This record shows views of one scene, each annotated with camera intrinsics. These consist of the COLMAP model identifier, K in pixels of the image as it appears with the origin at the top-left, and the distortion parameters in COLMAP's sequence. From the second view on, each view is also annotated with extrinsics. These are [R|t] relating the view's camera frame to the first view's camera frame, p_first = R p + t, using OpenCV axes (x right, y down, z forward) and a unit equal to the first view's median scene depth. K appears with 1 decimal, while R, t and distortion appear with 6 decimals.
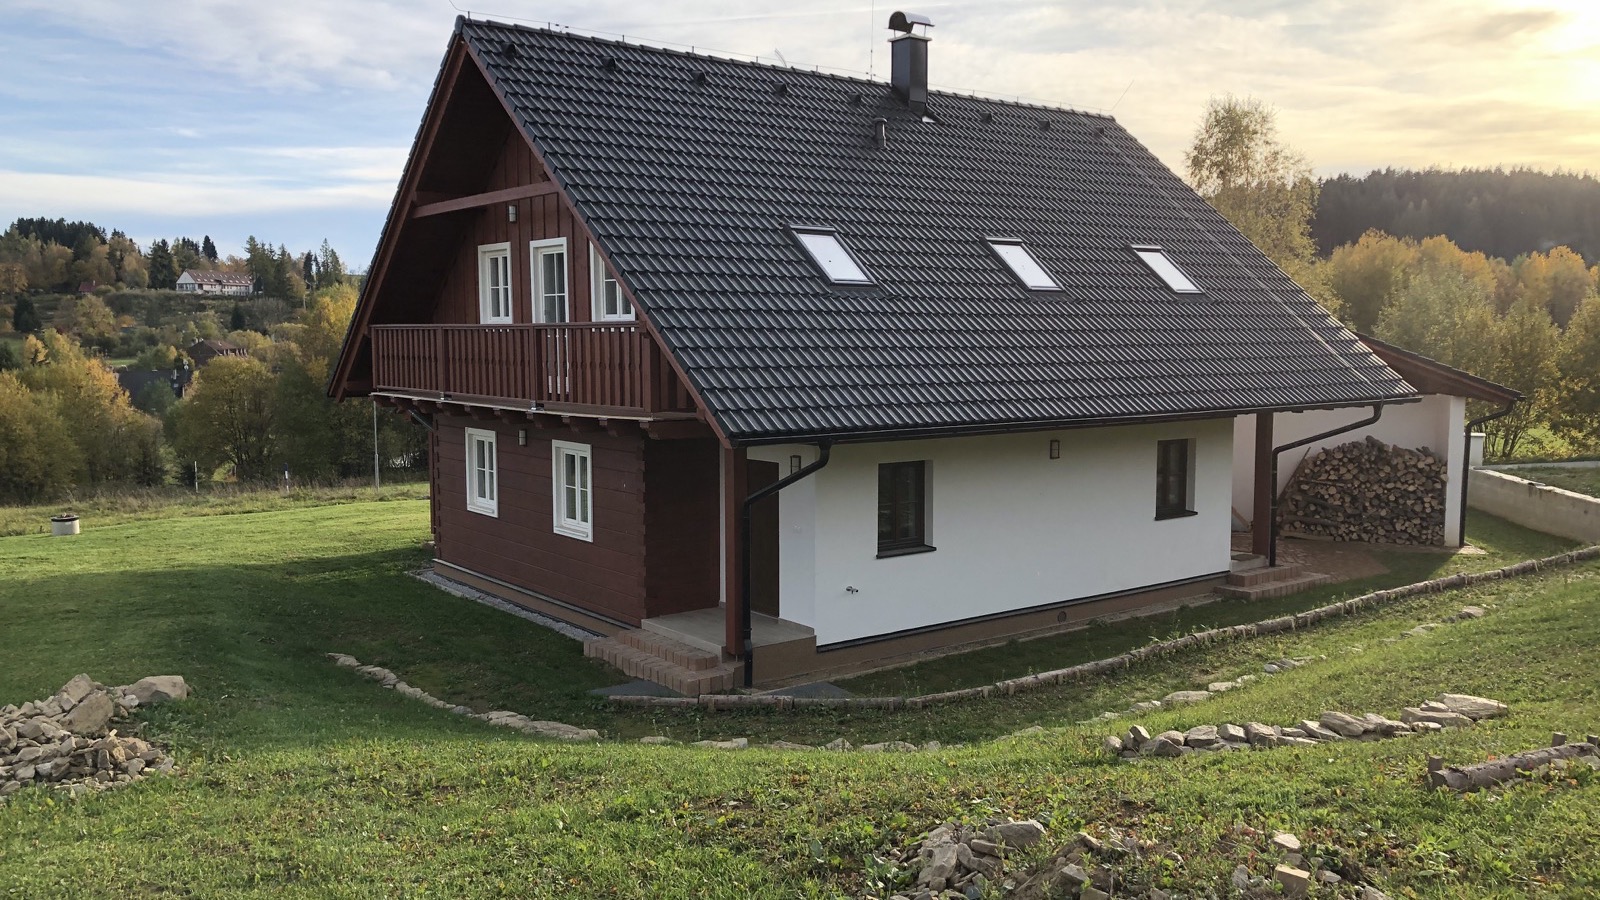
lens RADIAL K [[1317.3, 0, 791.2], [0, 1317.3, 452.3], [0, 0, 1]] dist [0.030880, 0.001294]
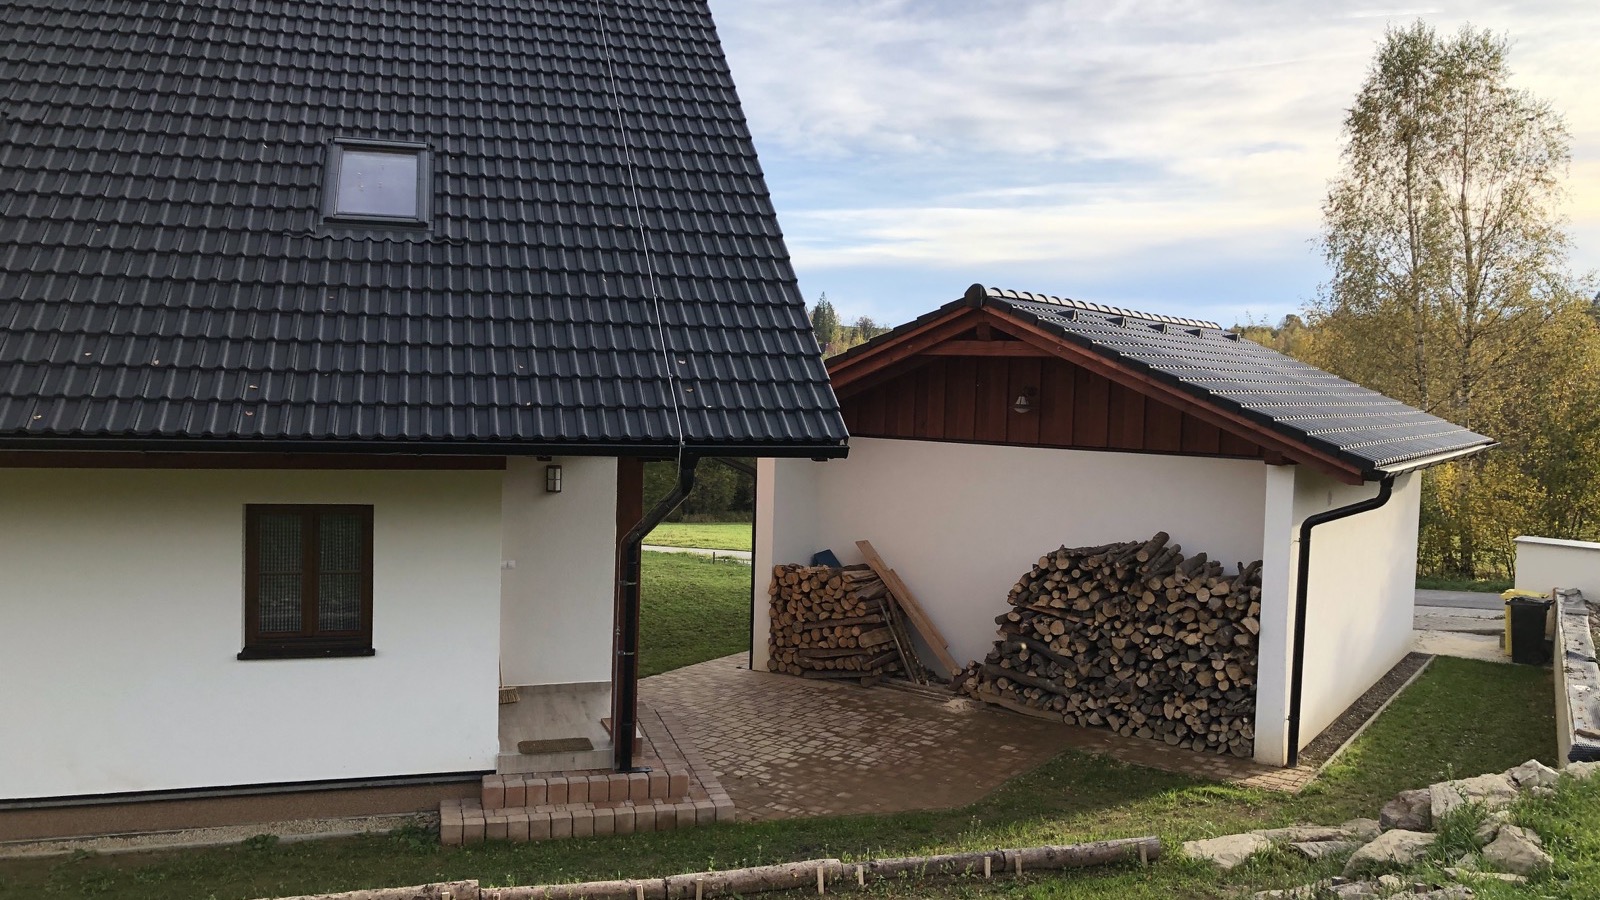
lens RADIAL K [[1317.3, 0, 802.2], [0, 1317.3, 453.0], [0, 0, 1]] dist [0.030880, 0.001294]
pose [[0.930243, 0.048855, -0.363678, 0.505850], [-0.063757, 0.997542, -0.029077, -0.020145], [0.361363, 0.050236, 0.931071, 0.460958]]
